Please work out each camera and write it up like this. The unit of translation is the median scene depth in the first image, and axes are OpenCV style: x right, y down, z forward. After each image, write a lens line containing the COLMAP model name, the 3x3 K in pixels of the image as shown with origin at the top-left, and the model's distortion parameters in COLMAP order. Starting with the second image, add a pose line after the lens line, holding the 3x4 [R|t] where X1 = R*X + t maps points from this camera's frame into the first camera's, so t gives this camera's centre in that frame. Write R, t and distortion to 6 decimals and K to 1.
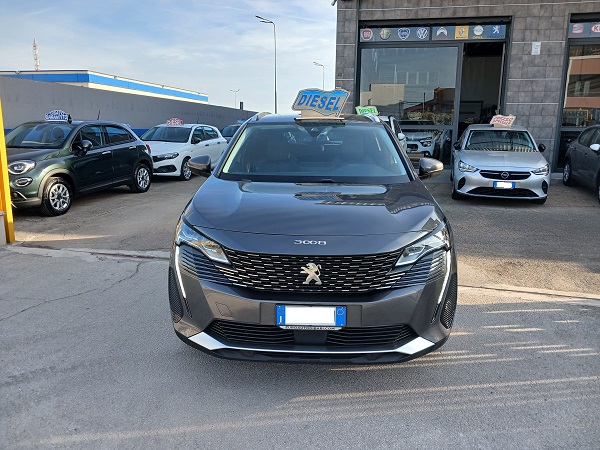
lens RADIAL K [[477.3, 0, 300.0], [0, 477.3, 225.0], [0, 0, 1]] dist [0.069951, -0.104040]
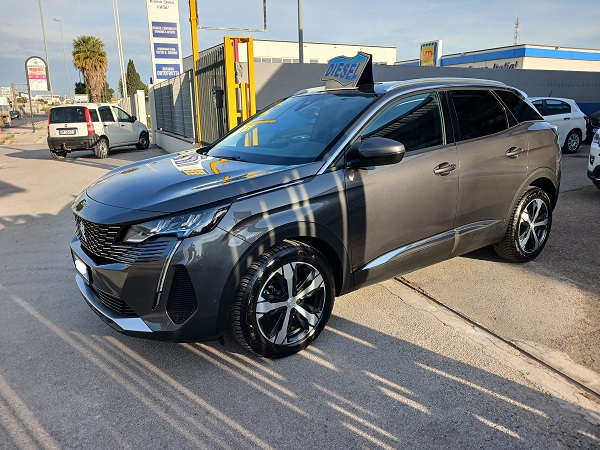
lens RADIAL K [[477.3, 0, 300.0], [0, 477.3, 225.0], [0, 0, 1]] dist [0.069951, -0.104040]
pose [[0.614131, 0.169967, -0.770684, 0.756633], [-0.134482, 0.984789, 0.110022, -0.066154], [0.777662, 0.036075, 0.627647, 0.411186]]
